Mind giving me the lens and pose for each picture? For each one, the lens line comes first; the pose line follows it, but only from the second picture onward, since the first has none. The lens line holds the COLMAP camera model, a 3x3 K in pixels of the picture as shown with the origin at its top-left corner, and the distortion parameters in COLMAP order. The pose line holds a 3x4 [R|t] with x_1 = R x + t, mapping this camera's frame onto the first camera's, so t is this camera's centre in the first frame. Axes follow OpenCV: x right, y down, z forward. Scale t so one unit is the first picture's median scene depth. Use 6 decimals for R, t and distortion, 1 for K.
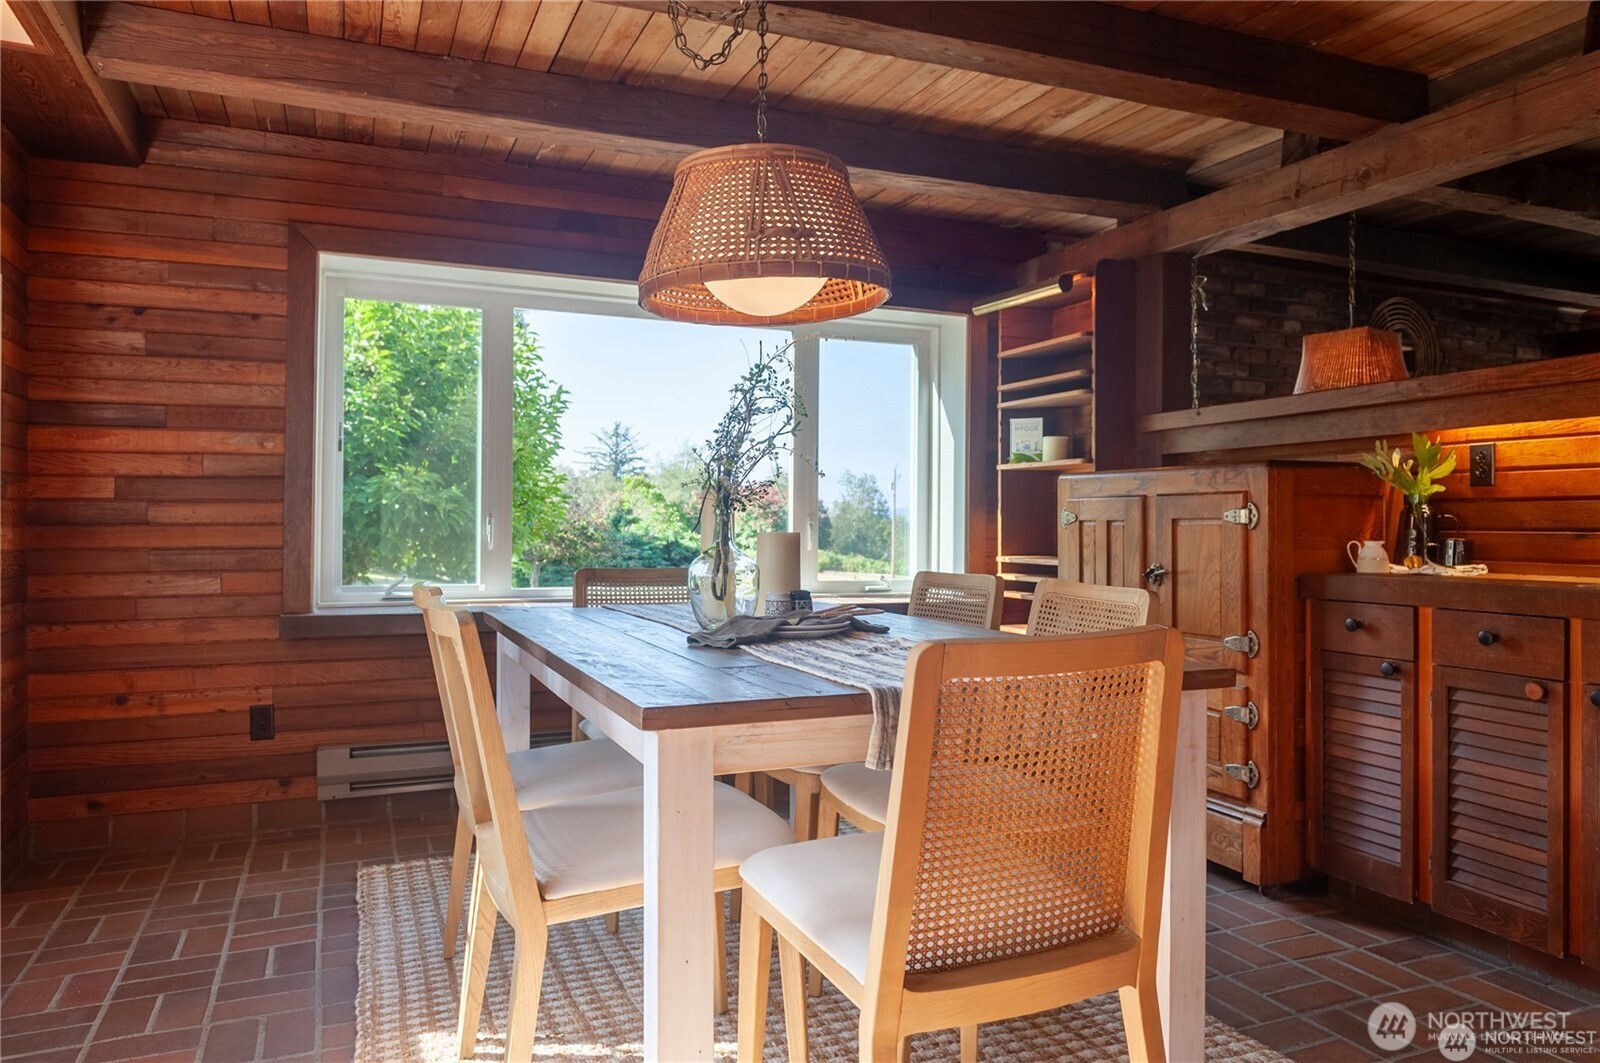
lens RADIAL K [[1073.5, 0, 803.5], [0, 1073.5, 534.3], [0, 0, 1]] dist [0.002655, 0.000984]
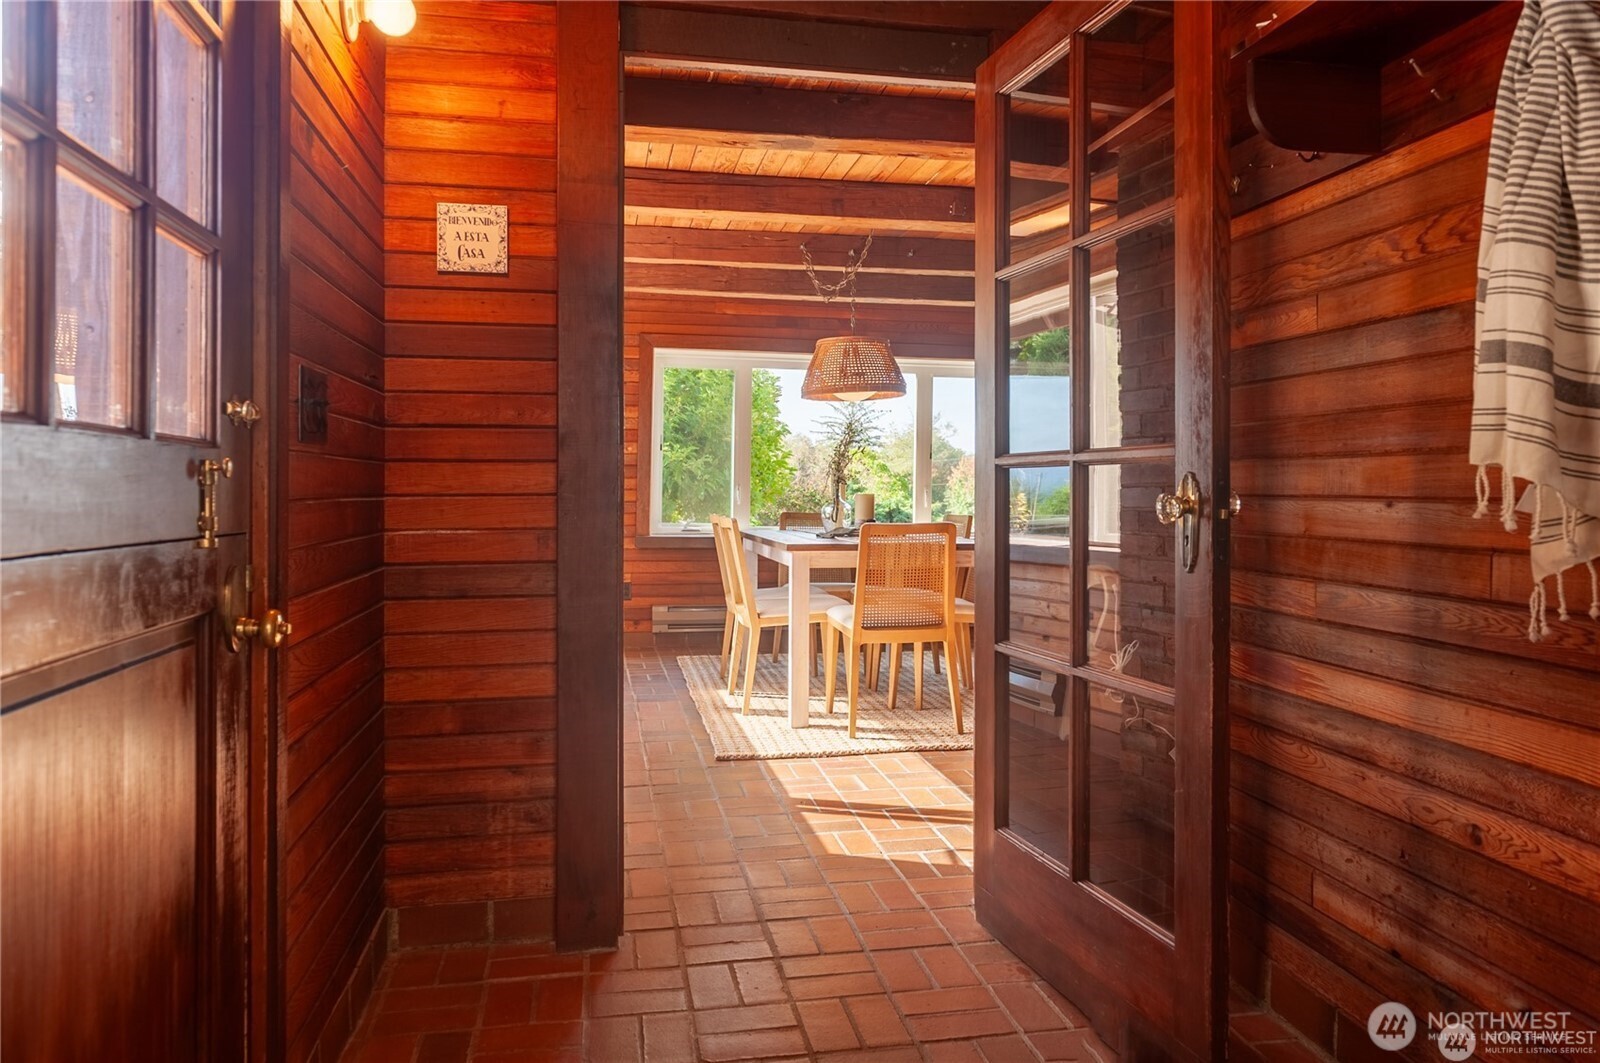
lens RADIAL K [[1073.5, 0, 799.6], [0, 1073.5, 520.6], [0, 0, 1]] dist [0.002655, 0.000984]
pose [[0.975637, 0.012165, -0.219054, 0.293214], [-0.008633, 0.999817, 0.017074, 0.015012], [0.219221, -0.014767, 0.975563, -1.061582]]
